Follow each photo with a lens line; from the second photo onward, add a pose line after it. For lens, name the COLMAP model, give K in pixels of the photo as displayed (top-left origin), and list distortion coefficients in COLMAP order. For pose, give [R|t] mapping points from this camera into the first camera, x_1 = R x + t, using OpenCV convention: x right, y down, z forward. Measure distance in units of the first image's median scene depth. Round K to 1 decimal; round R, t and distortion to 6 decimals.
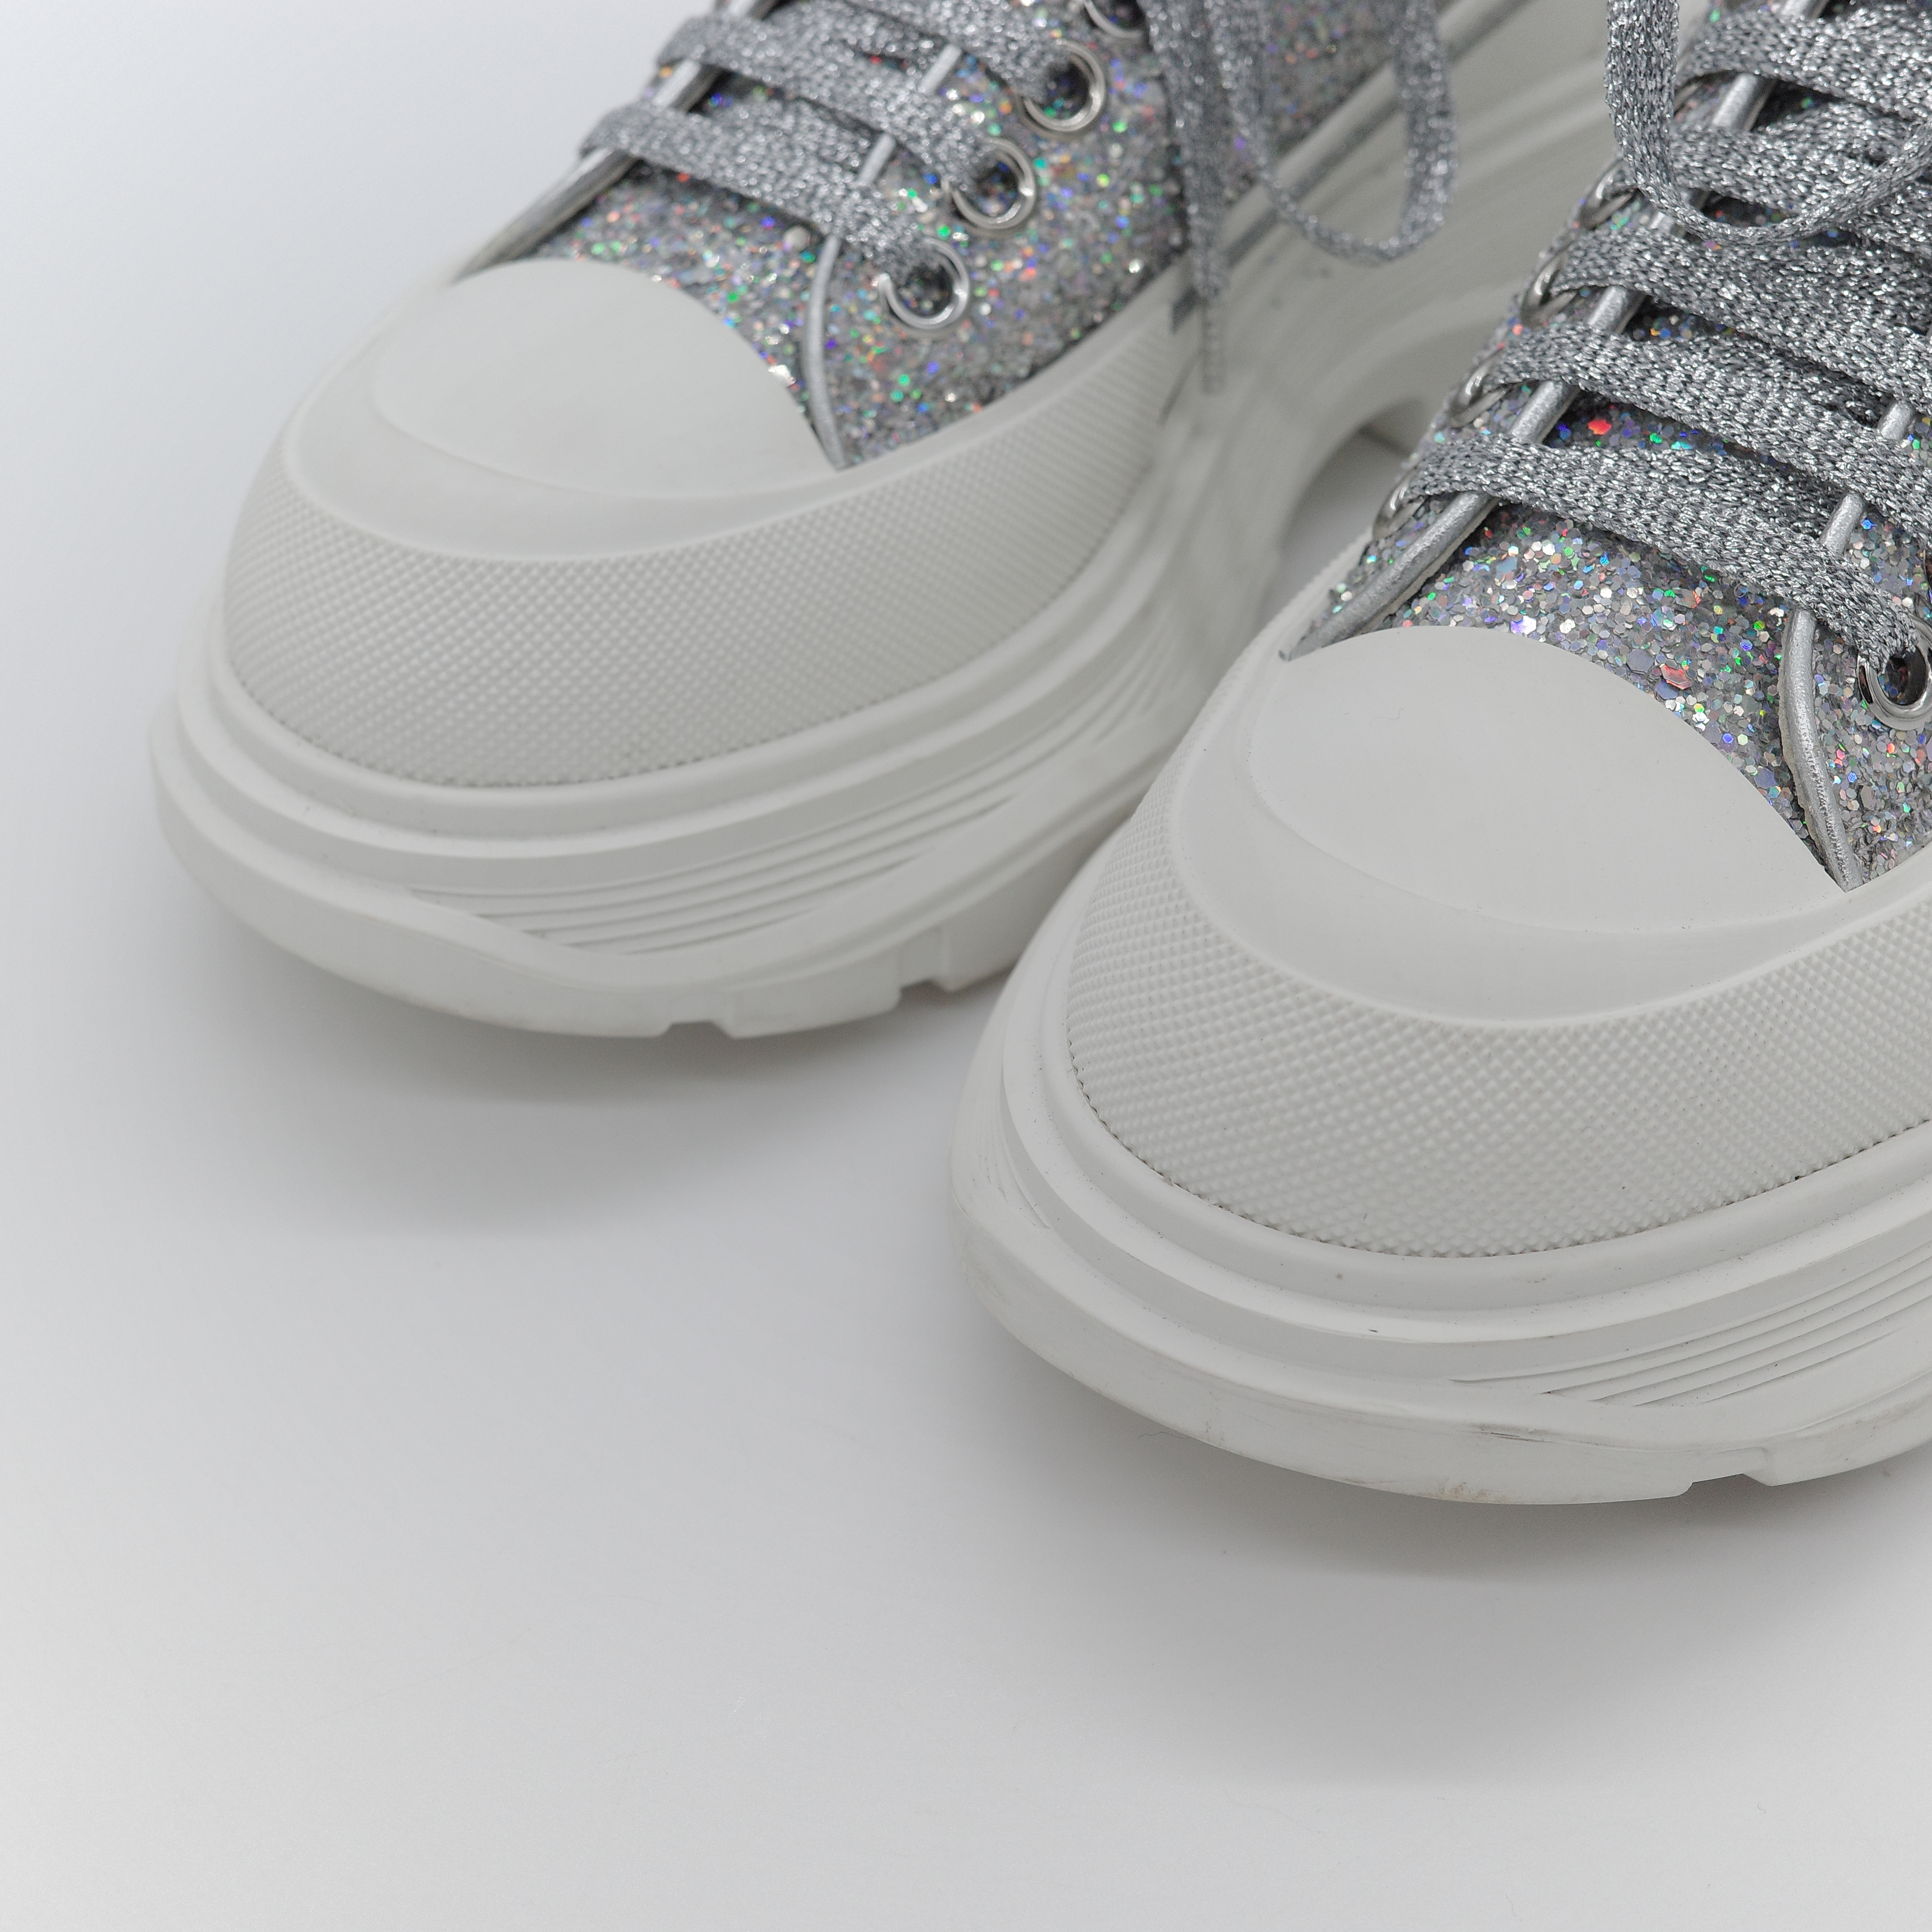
lens RADIAL K [[3751.9, 0, 966.0], [0, 3751.9, 966.0], [0, 0, 1]] dist [0.089966, -0.390242]
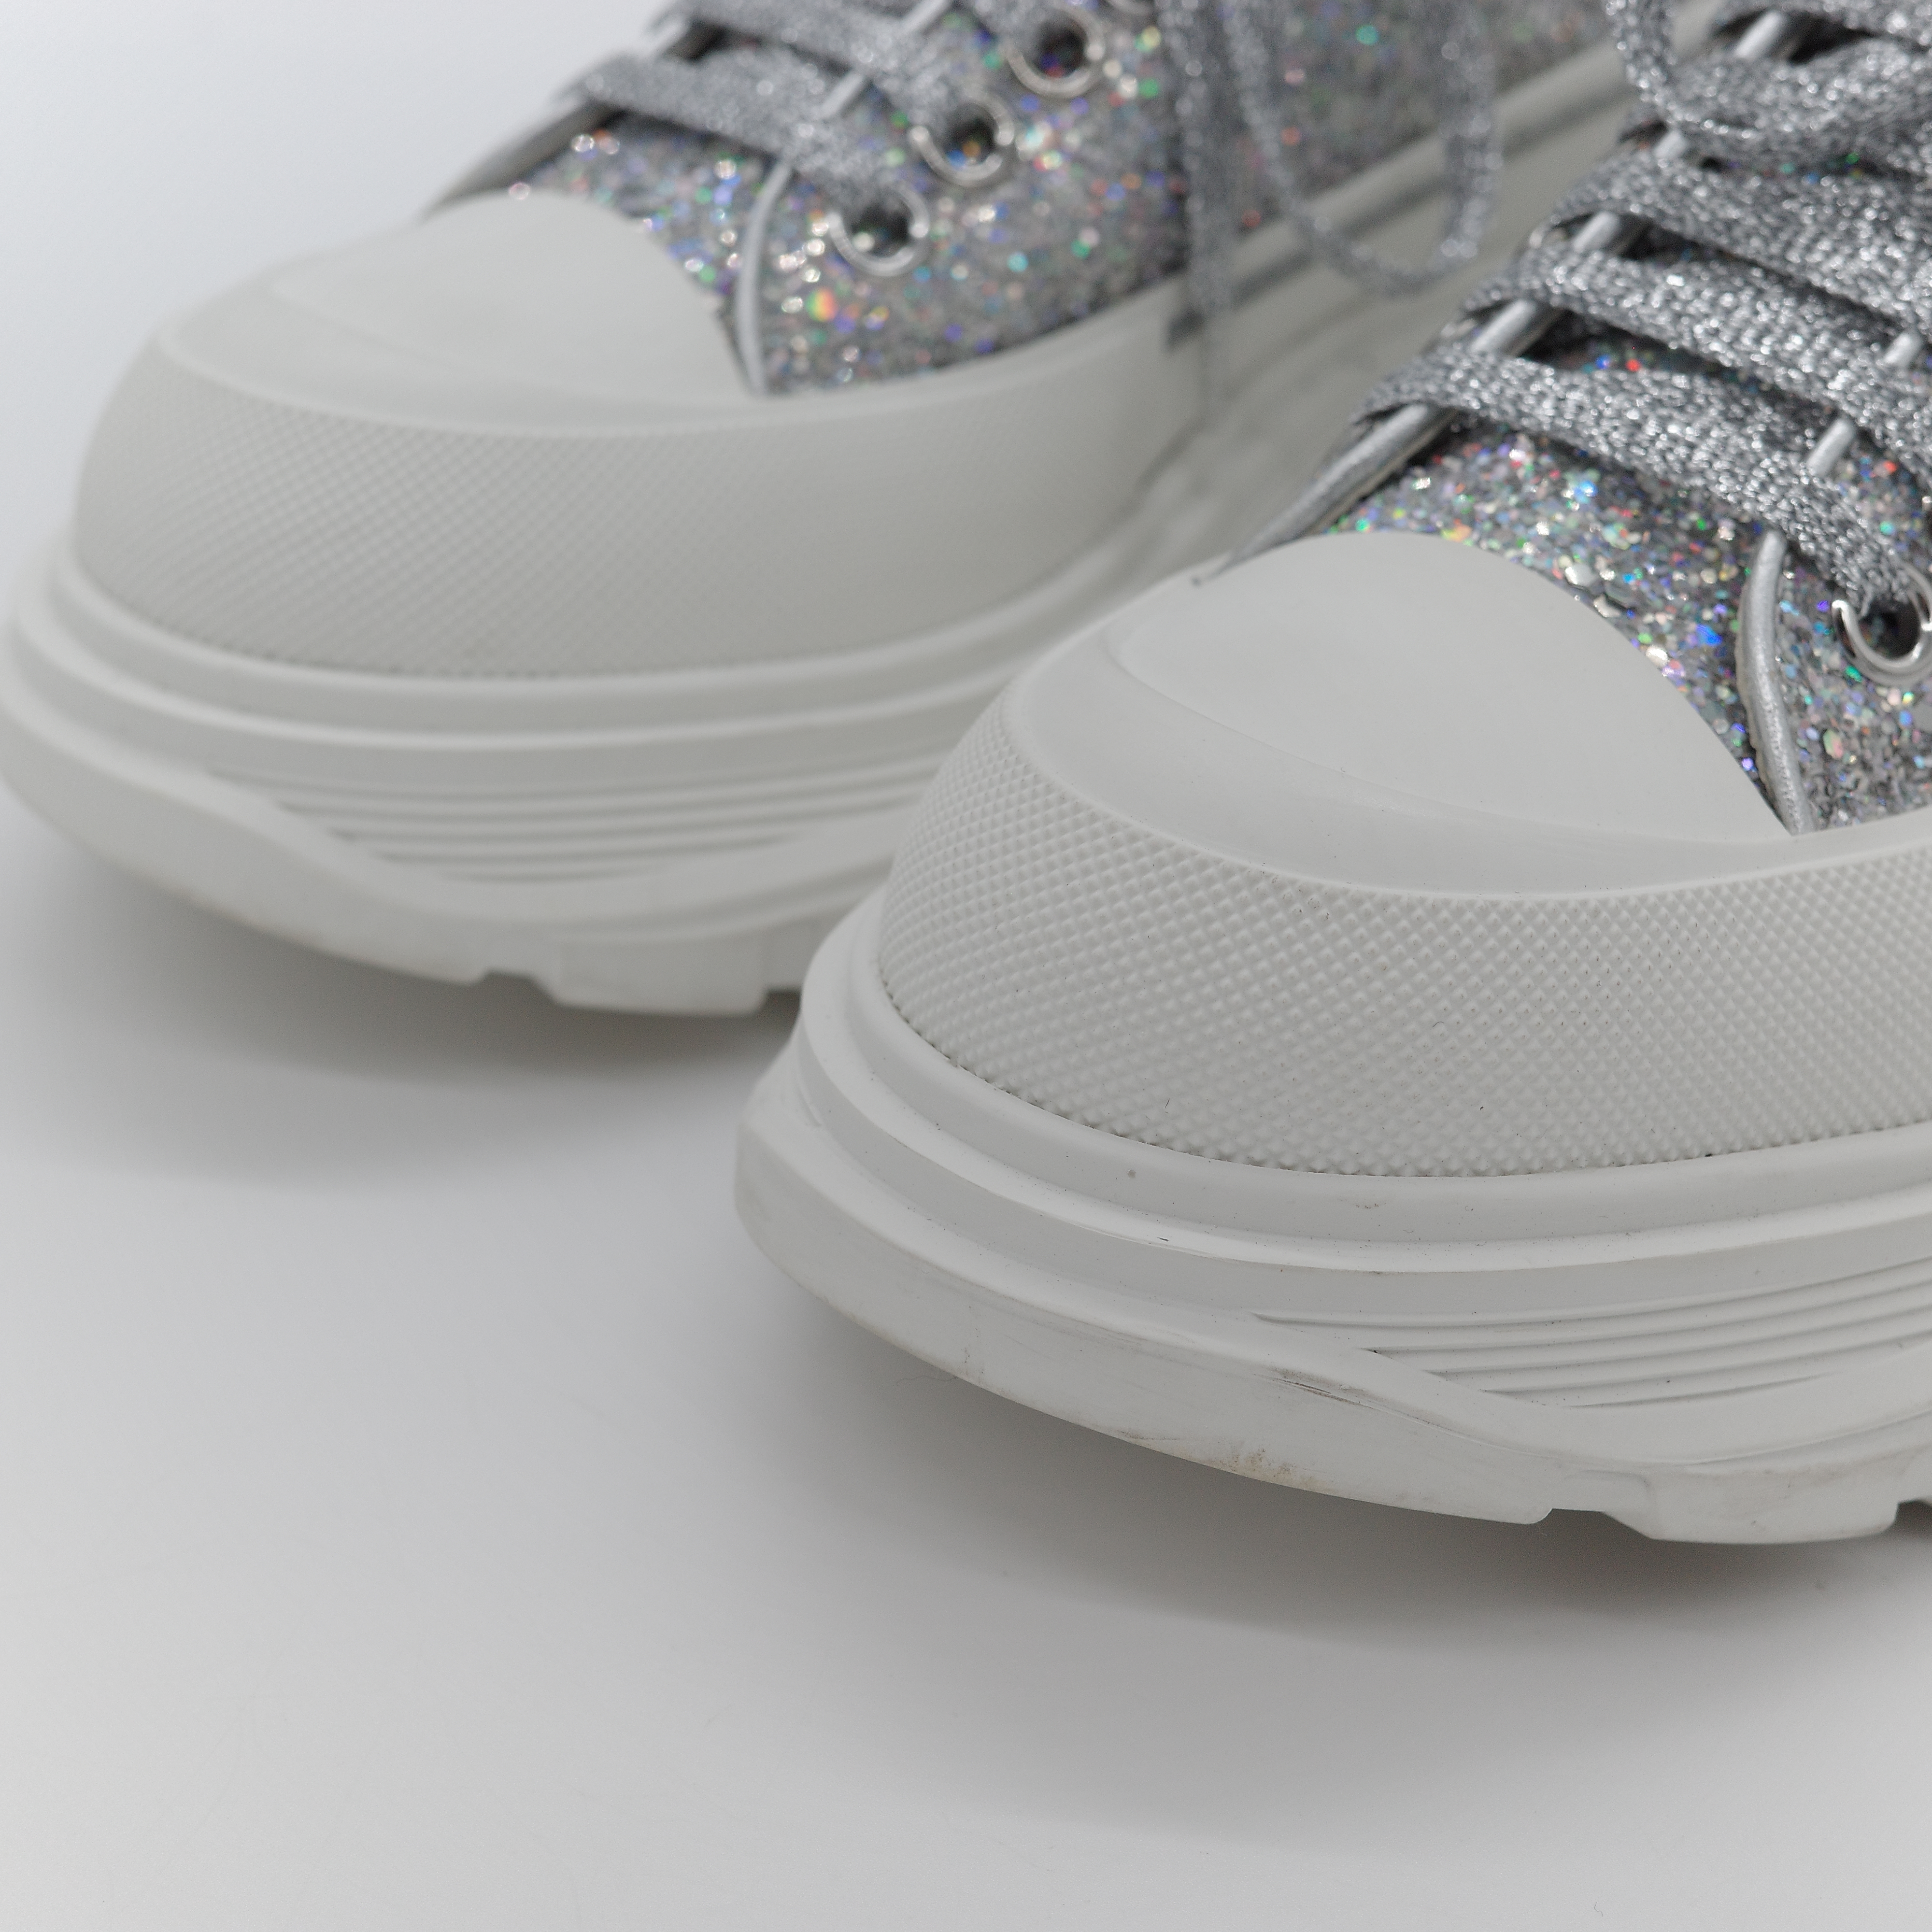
lens RADIAL K [[3751.9, 0, 966.0], [0, 3751.9, 966.0], [0, 0, 1]] dist [0.089966, -0.390242]
pose [[0.990565, 0.098277, -0.095510, 0.128767], [-0.115282, 0.974403, -0.193001, 0.189658], [0.074098, 0.202190, 0.976539, 0.156416]]
